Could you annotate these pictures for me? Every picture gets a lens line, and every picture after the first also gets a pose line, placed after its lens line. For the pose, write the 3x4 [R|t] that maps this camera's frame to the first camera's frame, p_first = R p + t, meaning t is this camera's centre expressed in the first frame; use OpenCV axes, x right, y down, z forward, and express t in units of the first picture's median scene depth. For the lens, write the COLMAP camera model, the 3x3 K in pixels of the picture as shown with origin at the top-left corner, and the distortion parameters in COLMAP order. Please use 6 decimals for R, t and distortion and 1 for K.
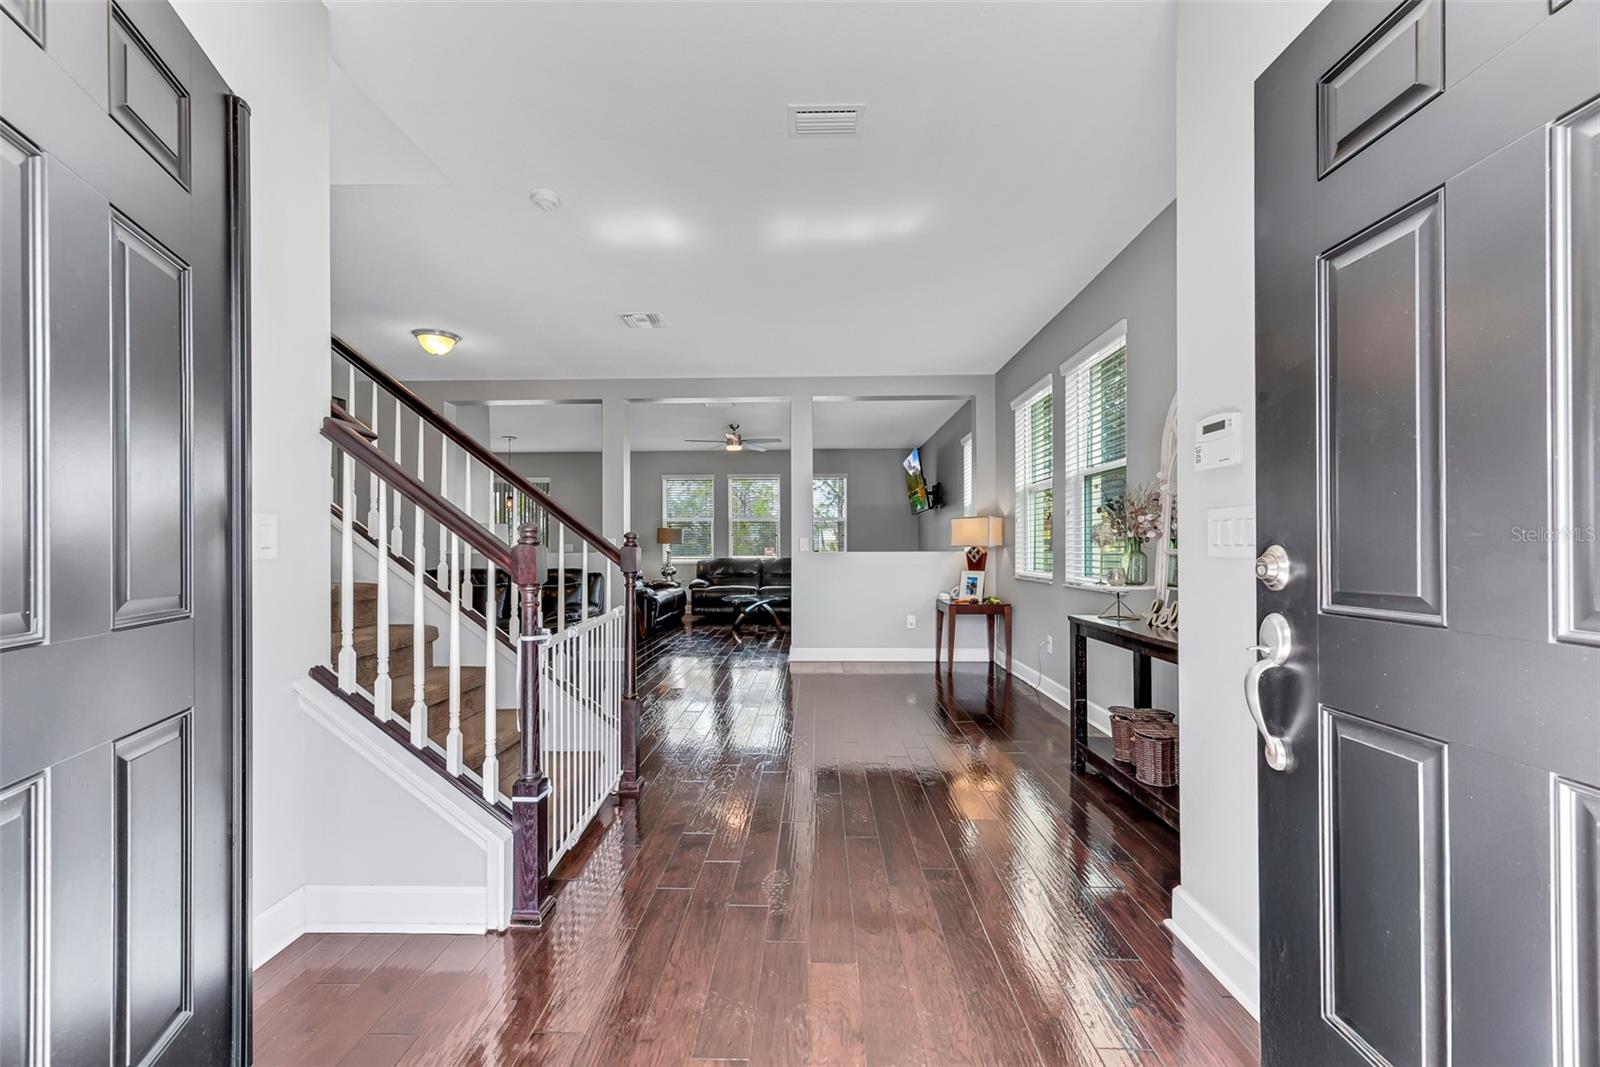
lens RADIAL K [[647.9, 0, 800.3], [0, 647.9, 536.9], [0, 0, 1]] dist [0.011042, 0.000082]
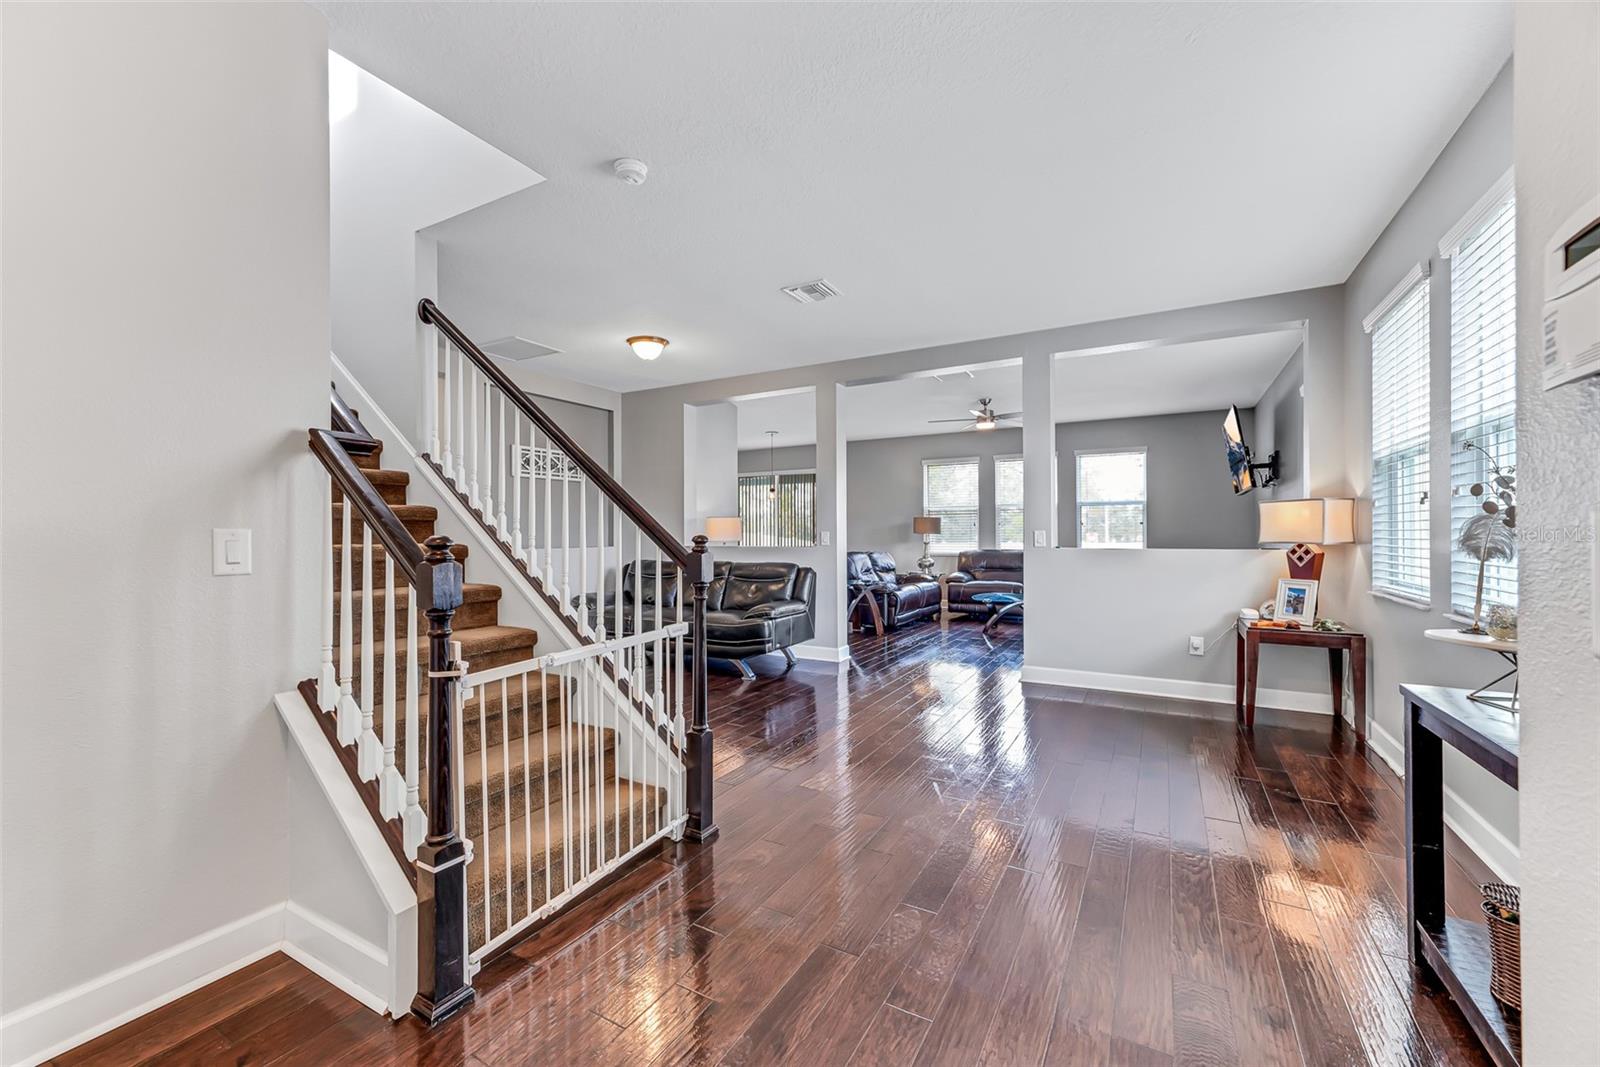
lens RADIAL K [[647.9, 0, 804.9], [0, 647.9, 534.3], [0, 0, 1]] dist [0.011042, 0.000082]
pose [[0.885419, 0.000365, -0.464793, 0.107746], [0.009615, 0.999771, 0.019103, -0.011621], [0.464693, -0.021383, 0.885213, 0.128759]]
